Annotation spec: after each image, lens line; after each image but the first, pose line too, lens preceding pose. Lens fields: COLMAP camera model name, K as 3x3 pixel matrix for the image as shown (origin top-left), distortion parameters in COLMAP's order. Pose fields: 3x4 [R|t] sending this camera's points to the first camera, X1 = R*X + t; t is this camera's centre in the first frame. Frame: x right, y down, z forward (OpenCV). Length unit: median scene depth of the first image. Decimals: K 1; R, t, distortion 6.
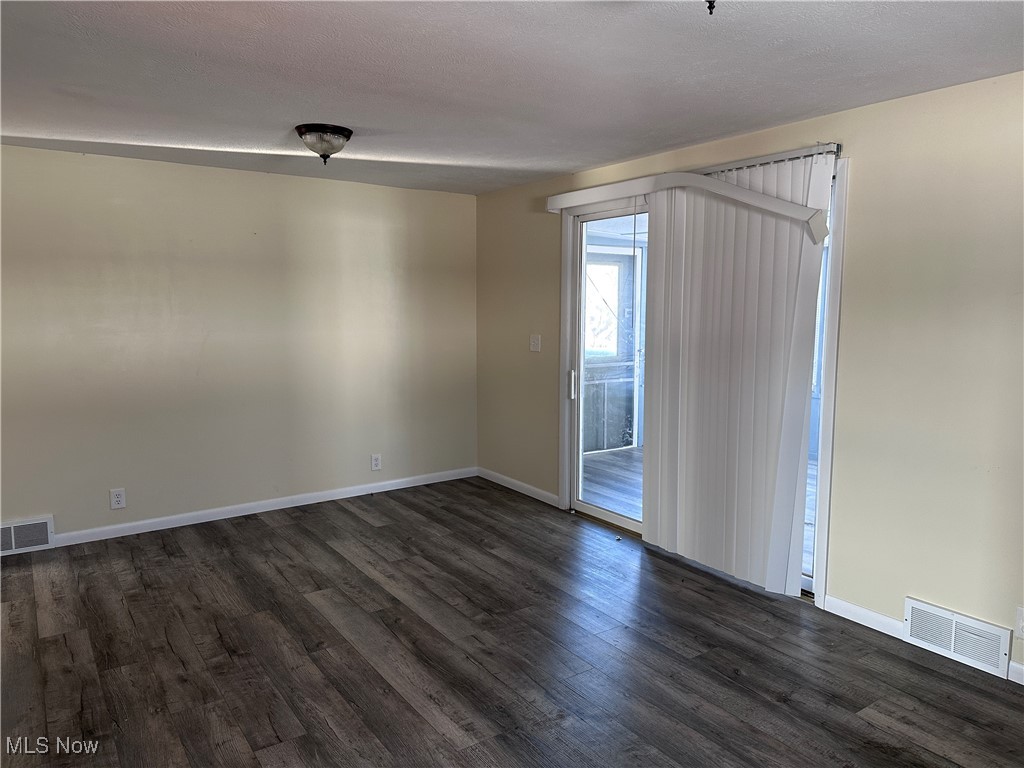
lens RADIAL K [[713.9, 0, 512.4], [0, 713.9, 378.0], [0, 0, 1]] dist [0.076731, -0.090084]
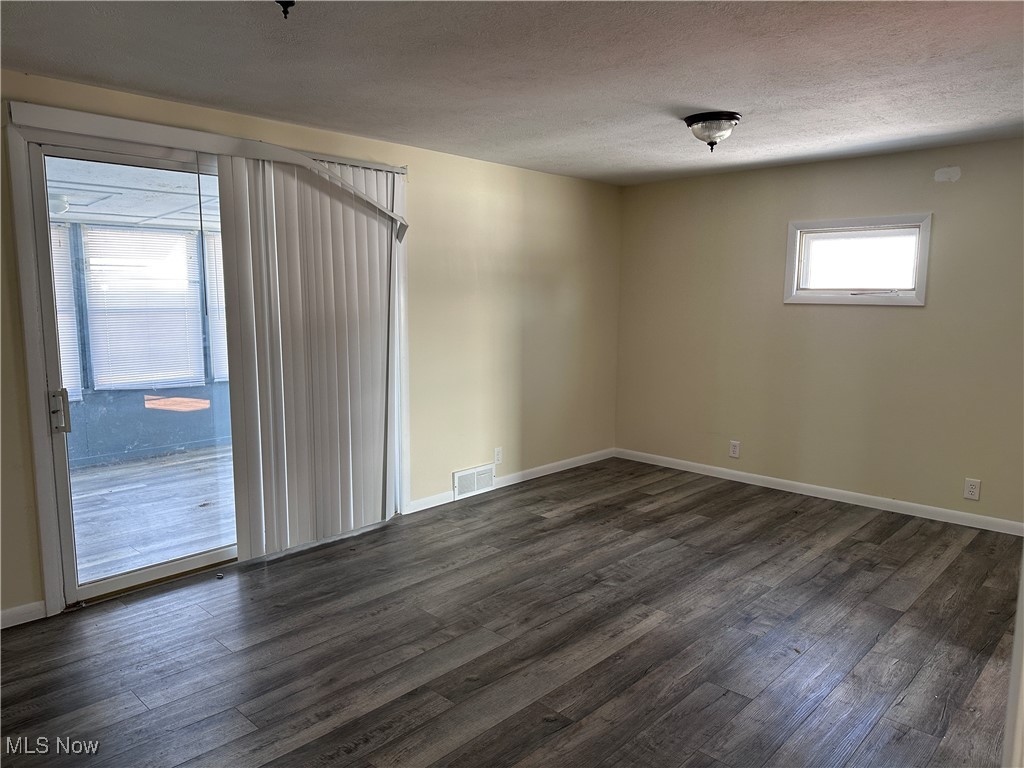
lens RADIAL K [[713.9, 0, 504.1], [0, 713.9, 389.2], [0, 0, 1]] dist [0.076731, -0.090084]
pose [[-0.194450, -0.137129, 0.971280, -1.040017], [0.102639, 0.981900, 0.159177, -0.124562], [-0.975528, 0.130643, -0.176856, 1.220254]]
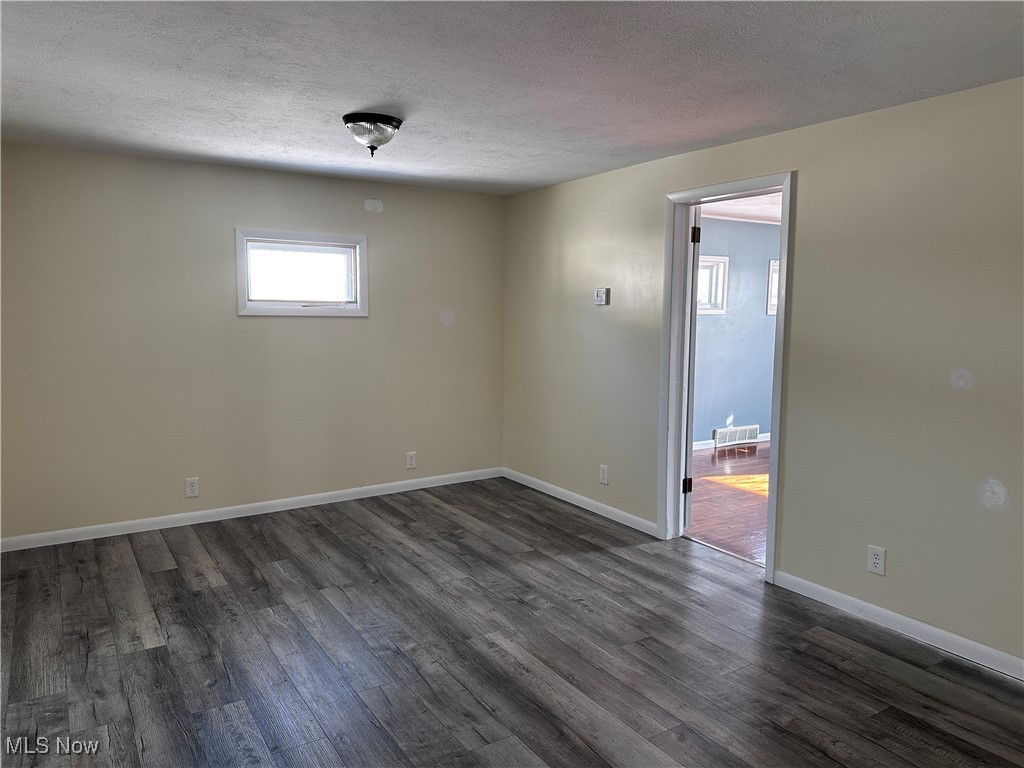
lens RADIAL K [[713.9, 0, 506.7], [0, 713.9, 387.3], [0, 0, 1]] dist [0.076731, -0.090084]
pose [[-0.999248, -0.013823, 0.036239, -0.106919], [-0.005251, 0.973949, 0.226707, -0.193684], [-0.038429, 0.226346, -0.973289, 1.804483]]
